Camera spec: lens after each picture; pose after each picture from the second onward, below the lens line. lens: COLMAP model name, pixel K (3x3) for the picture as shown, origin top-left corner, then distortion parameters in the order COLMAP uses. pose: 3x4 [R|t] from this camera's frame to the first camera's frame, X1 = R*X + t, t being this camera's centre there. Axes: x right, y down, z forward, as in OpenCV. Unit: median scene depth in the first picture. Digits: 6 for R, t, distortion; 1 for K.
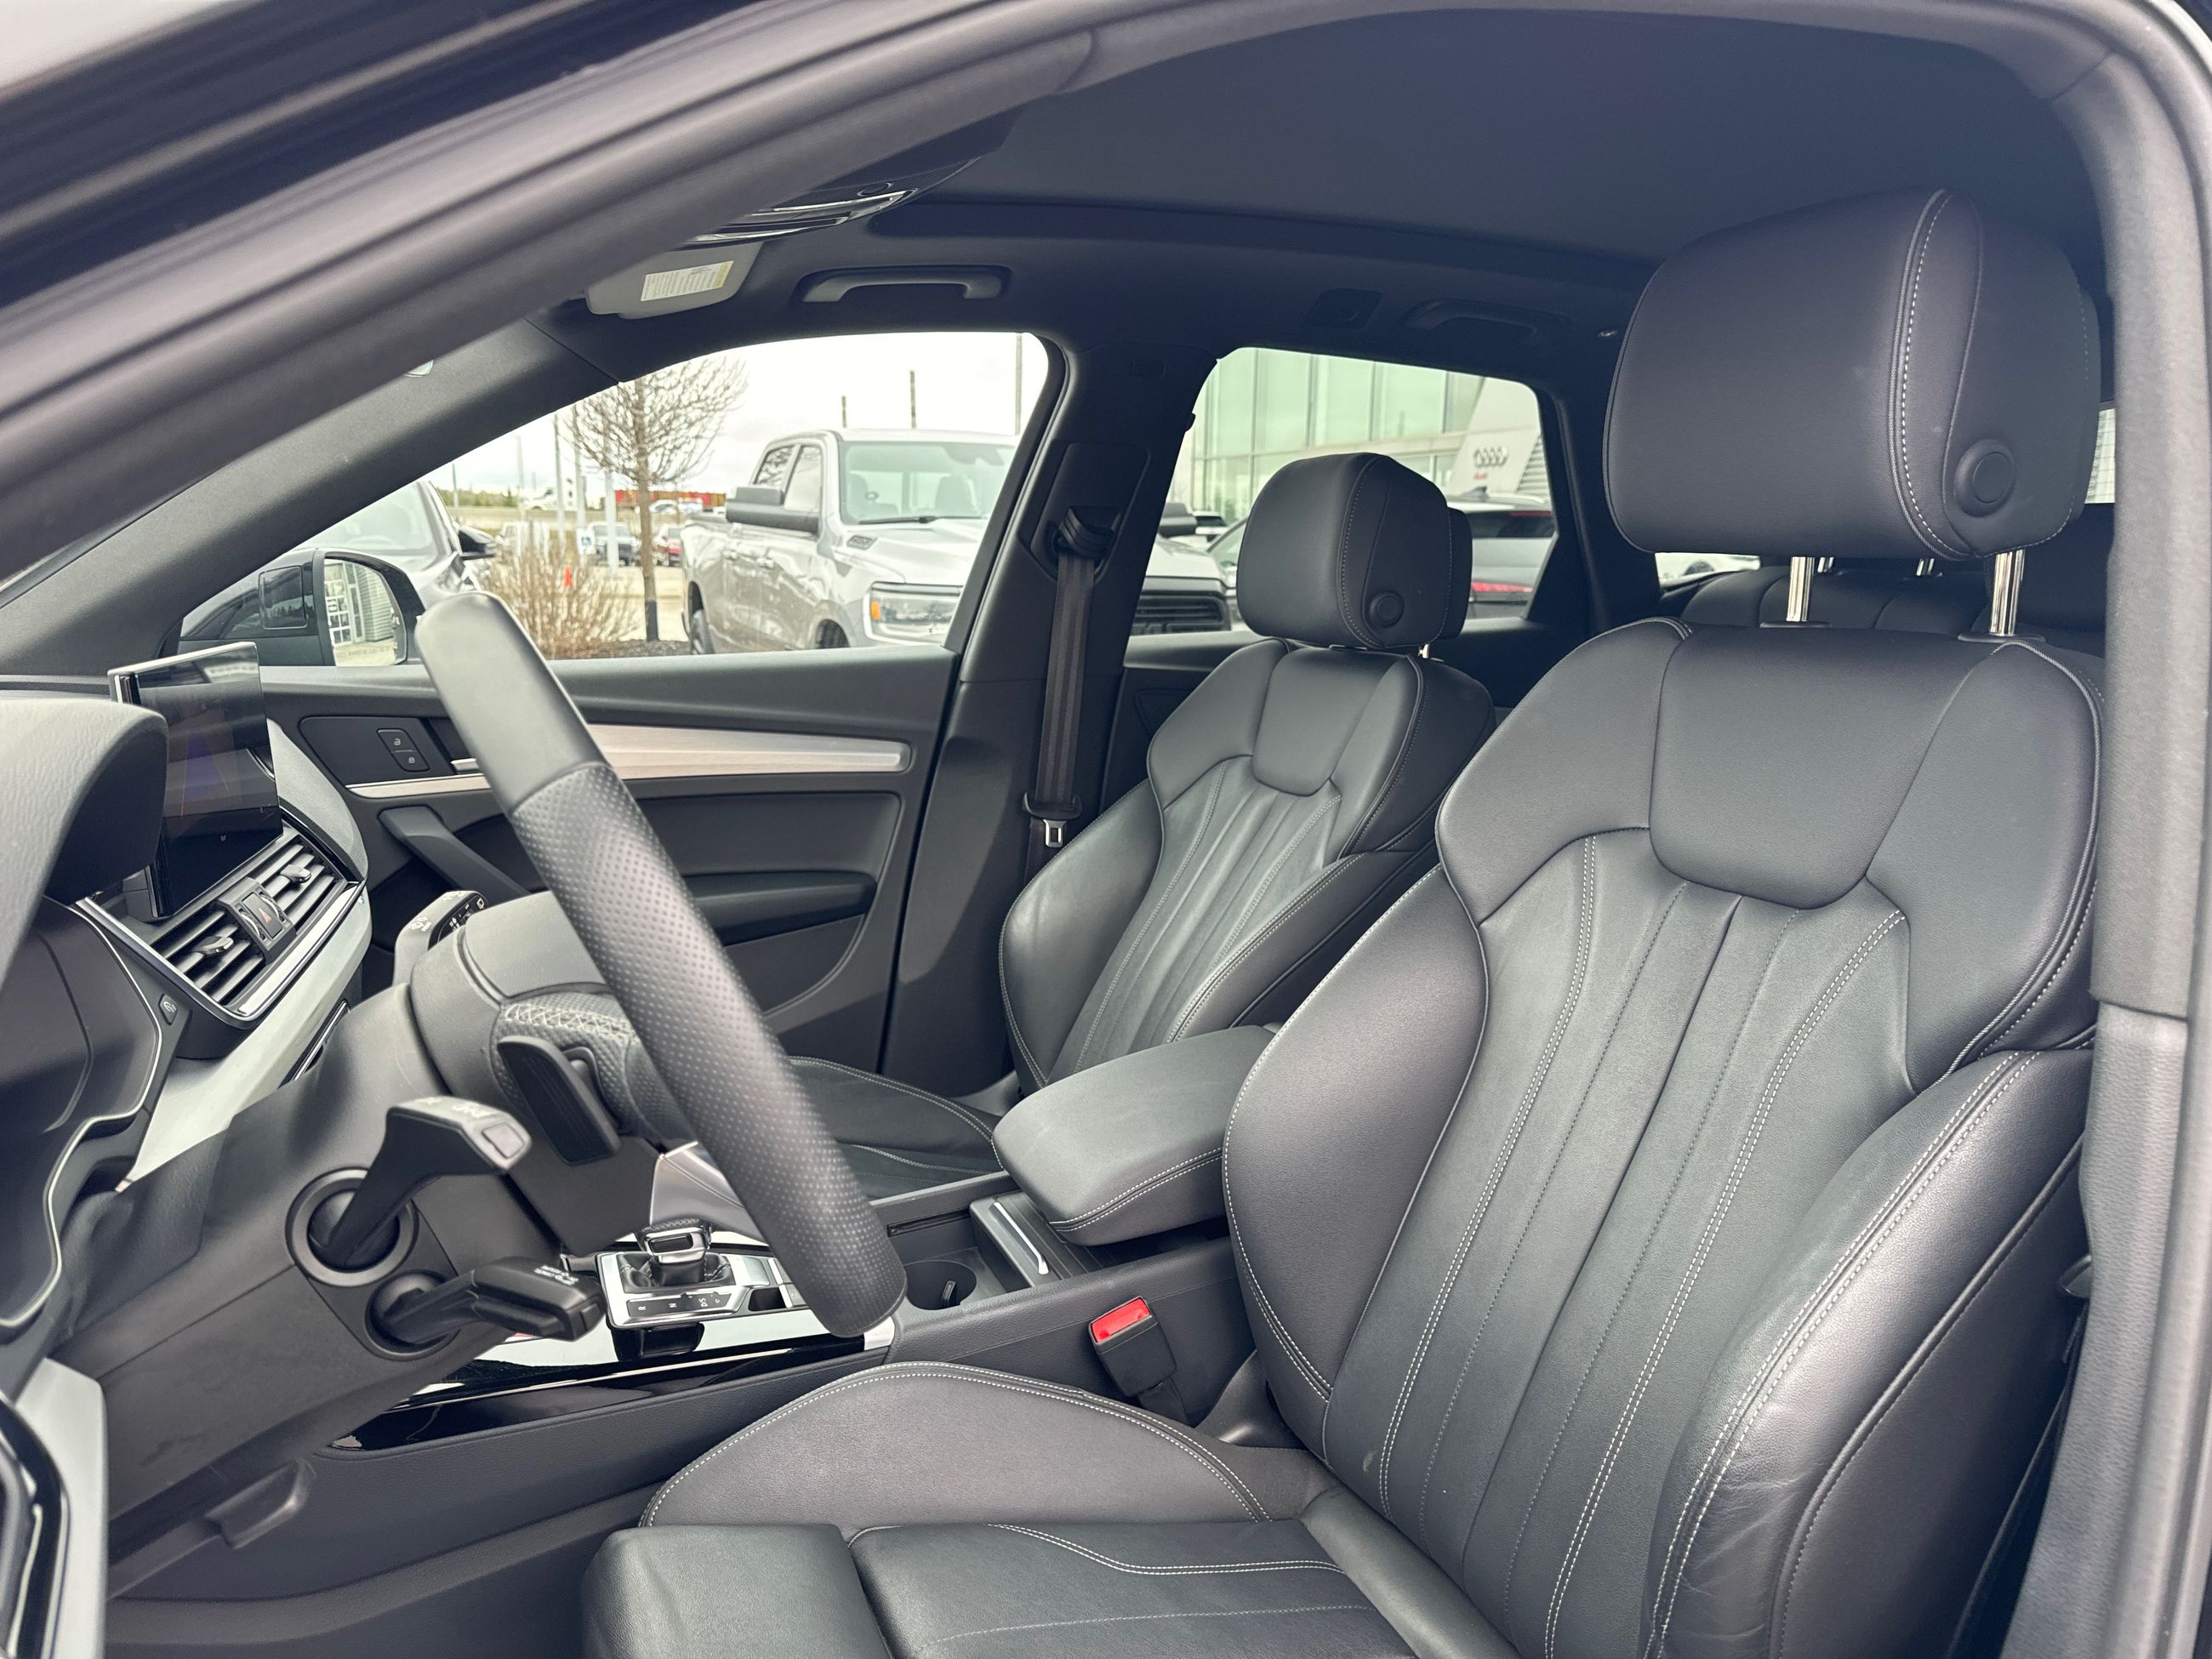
lens RADIAL K [[1544.4, 0, 1097.7], [0, 1544.4, 844.6], [0, 0, 1]] dist [0.104386, -0.150622]
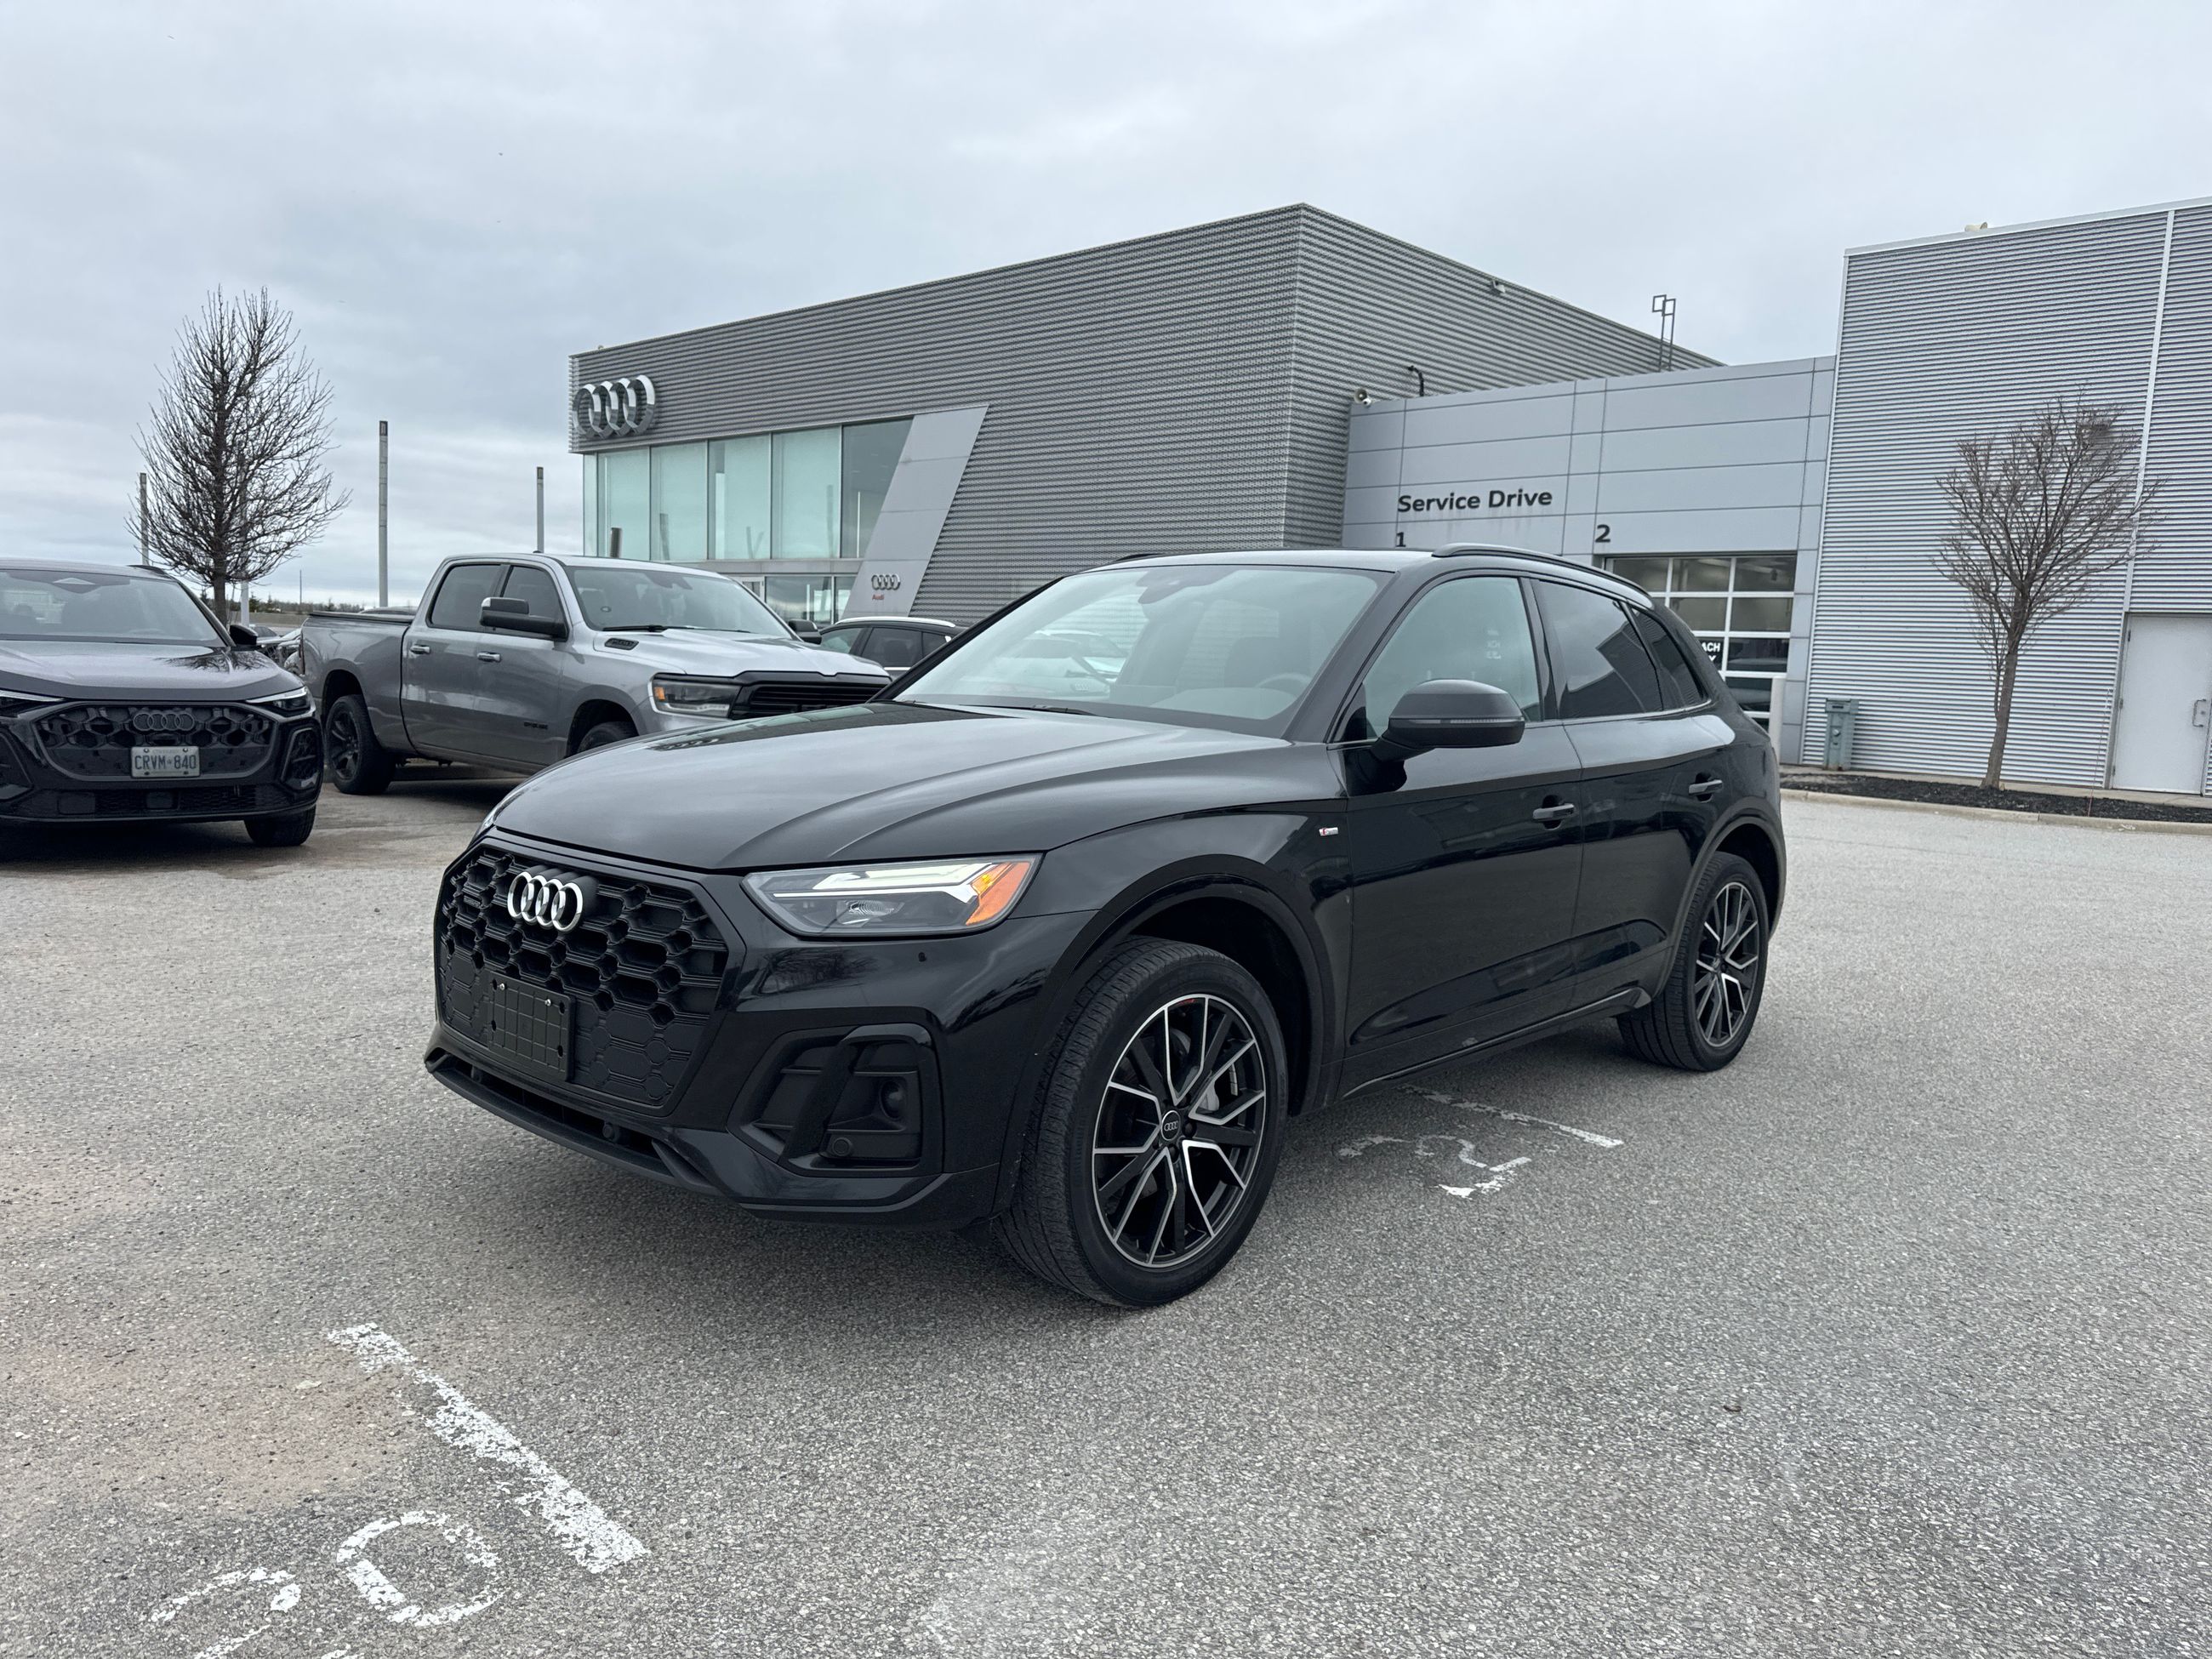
lens RADIAL K [[1554.5, 0, 1095.9], [0, 1554.5, 824.3], [0, 0, 1]] dist [0.101310, -0.155208]
pose [[0.910333, -0.018064, 0.413483, -1.368686], [0.051383, 0.996251, -0.069602, 0.300899], [-0.410676, 0.084607, 0.907848, -1.545127]]
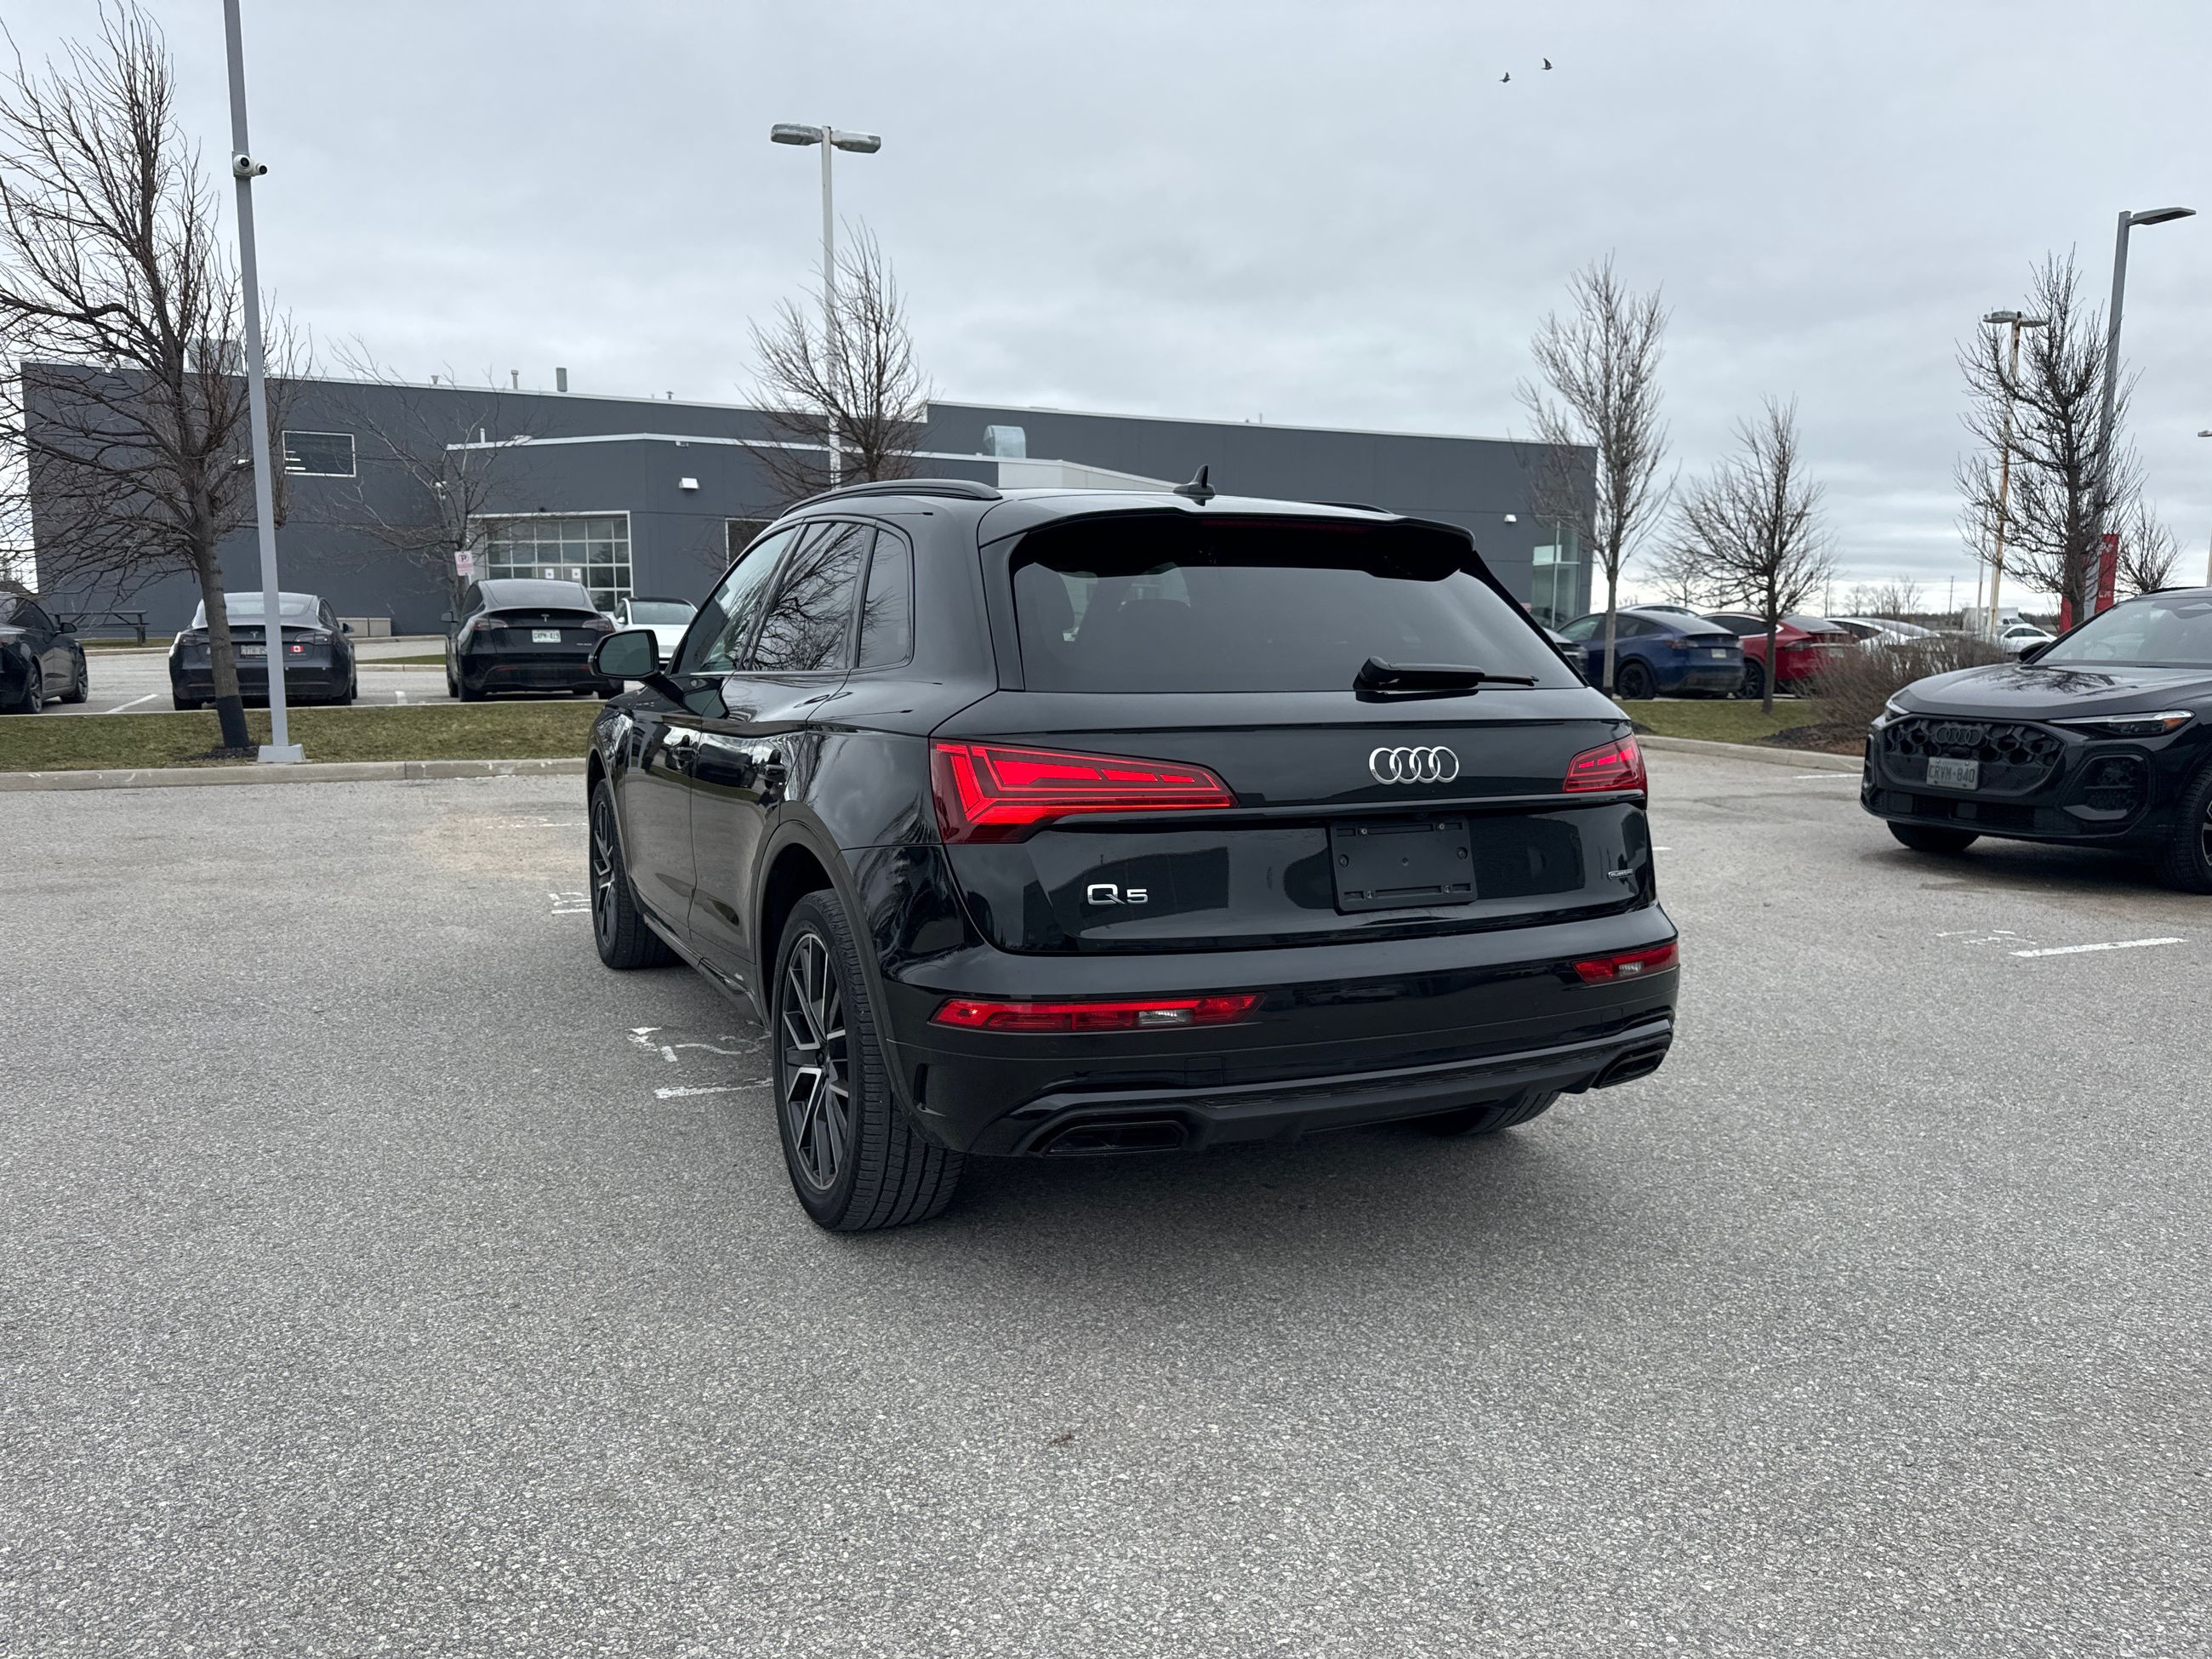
lens RADIAL K [[1557.9, 0, 1097.0], [0, 1557.9, 831.6], [0, 0, 1]] dist [0.090014, -0.130831]
pose [[0.052195, 0.116054, -0.991870, 2.616516], [-0.206006, 0.973113, 0.103019, -0.102405], [0.977158, 0.198954, 0.074700, 0.700737]]
